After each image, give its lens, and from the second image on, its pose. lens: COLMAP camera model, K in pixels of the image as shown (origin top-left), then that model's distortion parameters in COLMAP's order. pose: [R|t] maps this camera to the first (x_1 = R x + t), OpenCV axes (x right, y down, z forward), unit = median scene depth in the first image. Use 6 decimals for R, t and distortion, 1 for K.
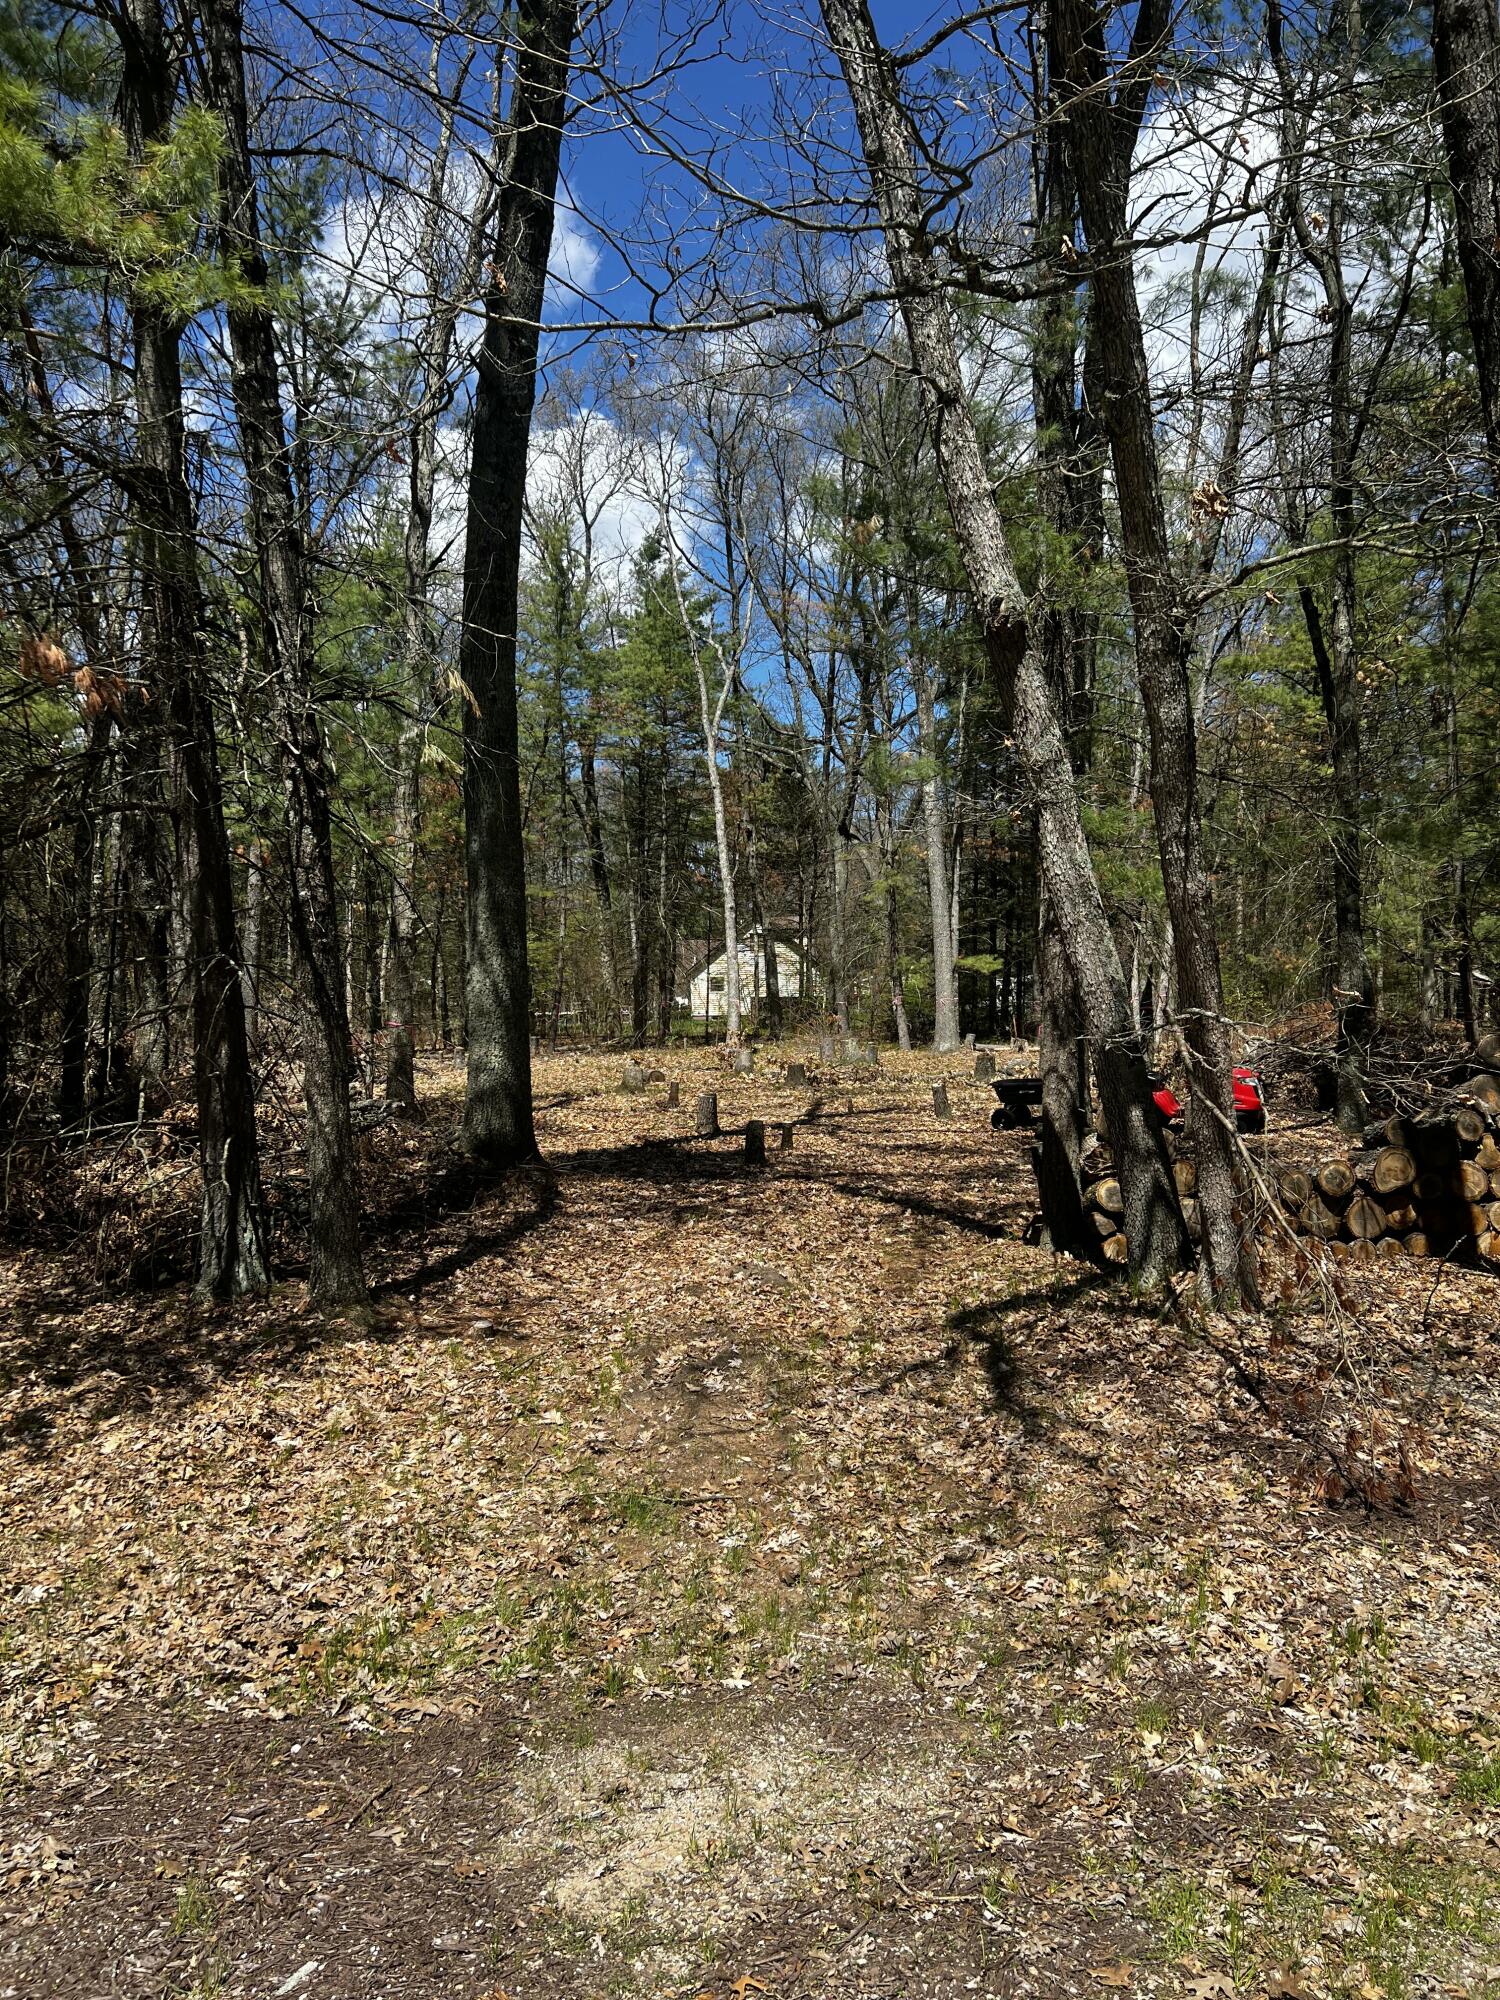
lens RADIAL K [[1468.8, 0, 750.0], [0, 1468.8, 1000.0], [0, 0, 1]] dist [0.036662, -0.060727]
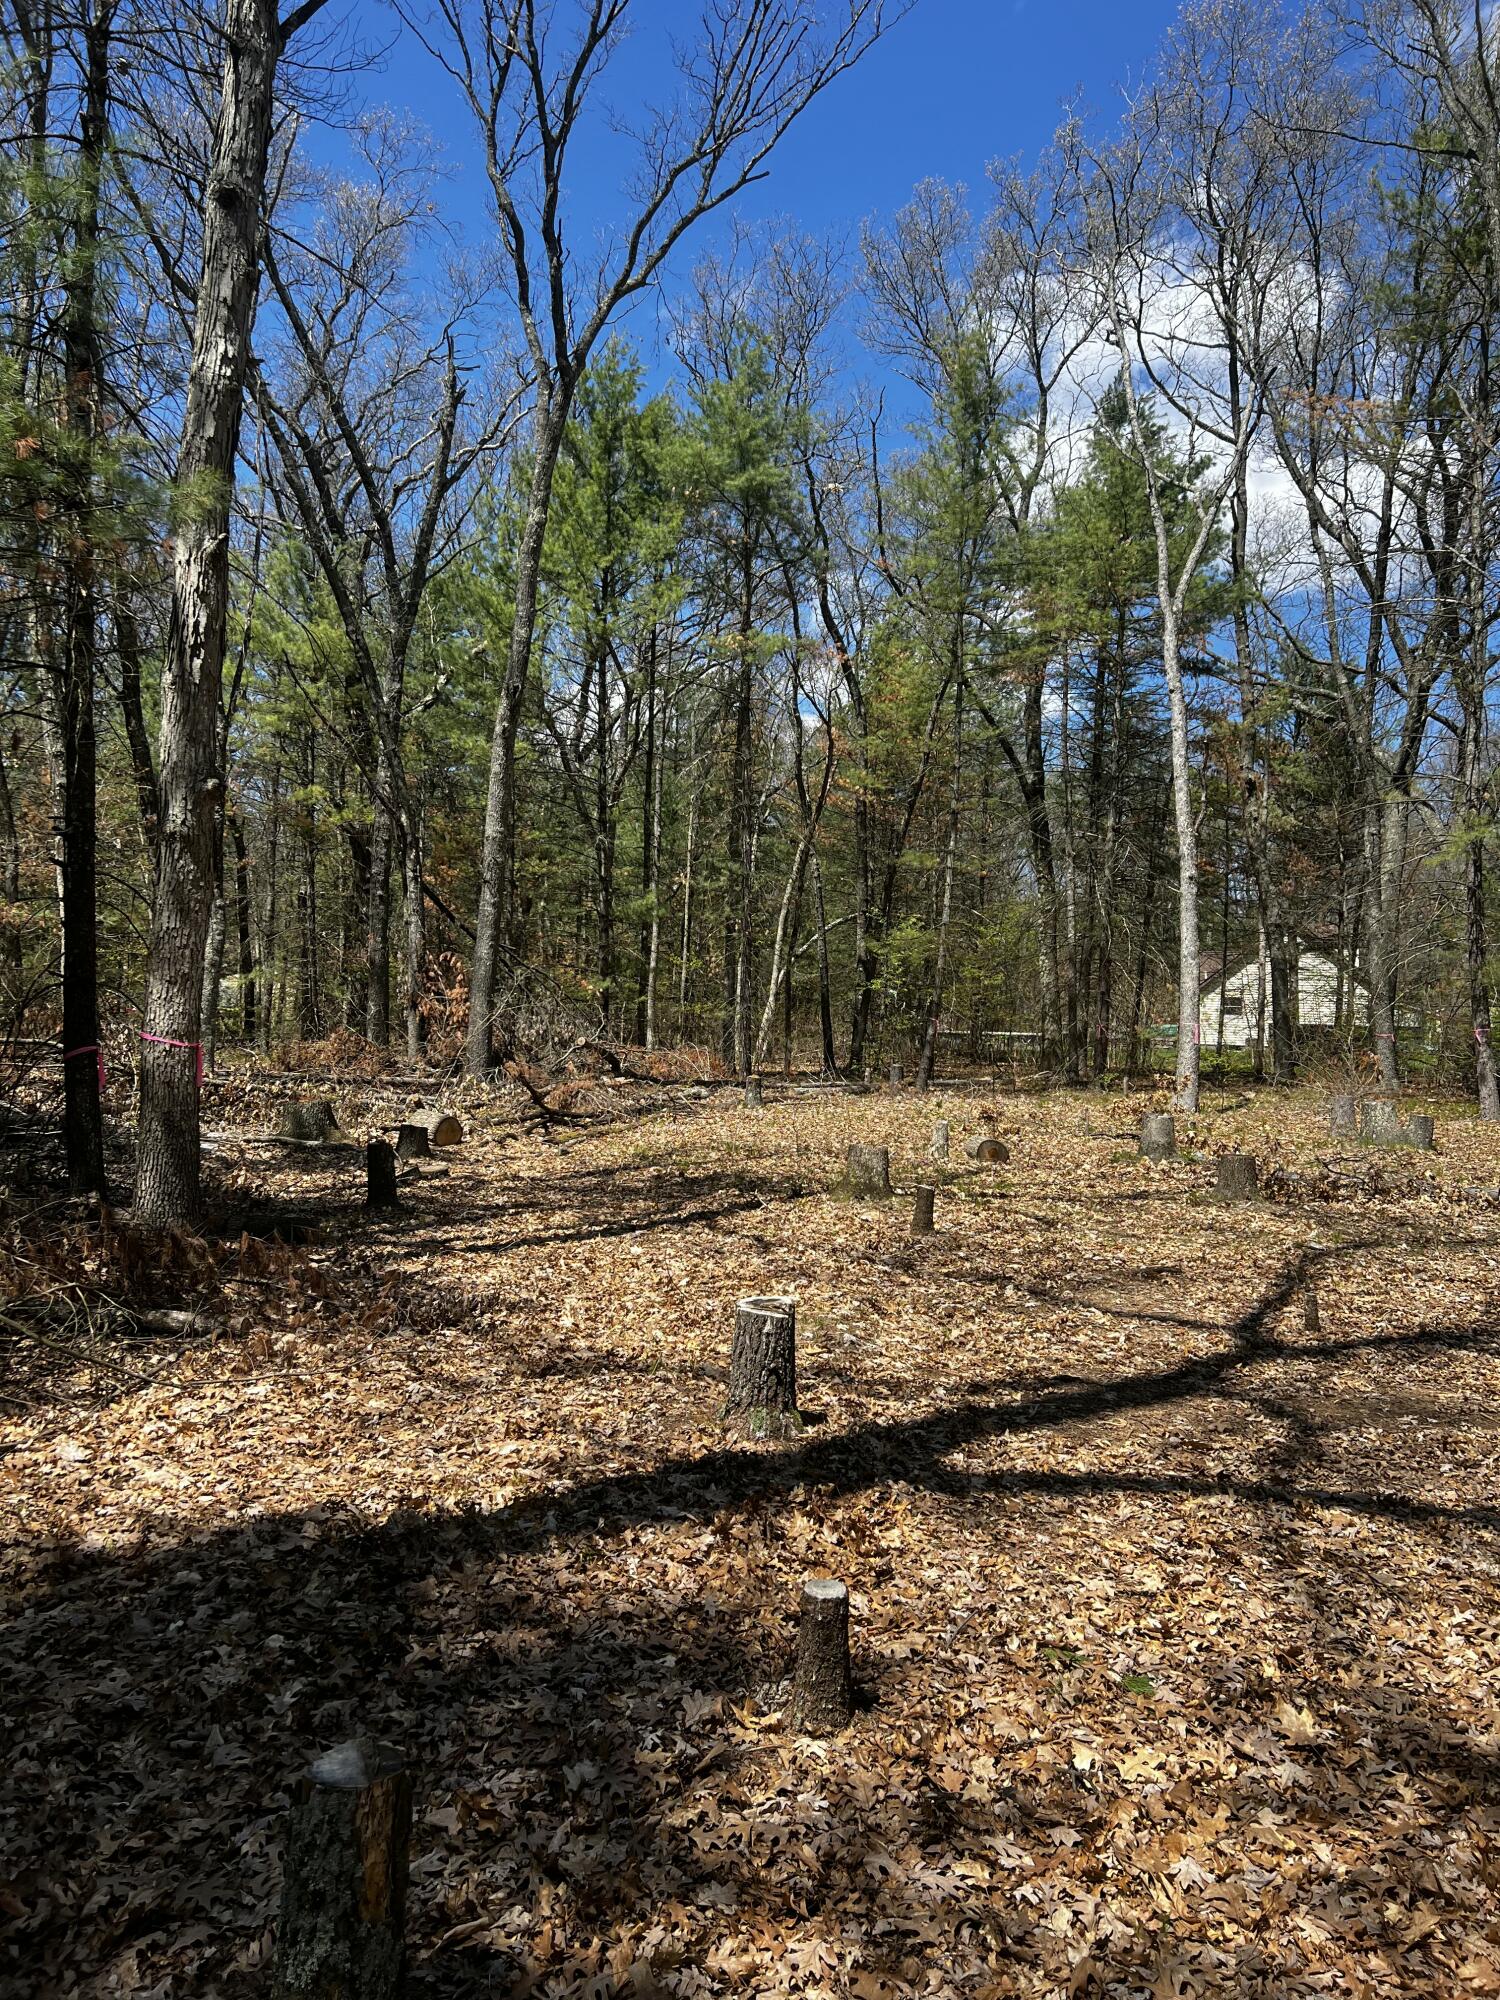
lens RADIAL K [[1468.8, 0, 750.0], [0, 1468.8, 1000.0], [0, 0, 1]] dist [0.036662, -0.060727]
pose [[0.934874, 0.027559, -0.353908, 0.025455], [-0.032729, 0.999427, -0.008631, 0.000815], [0.353467, 0.019652, 0.935240, 0.250000]]
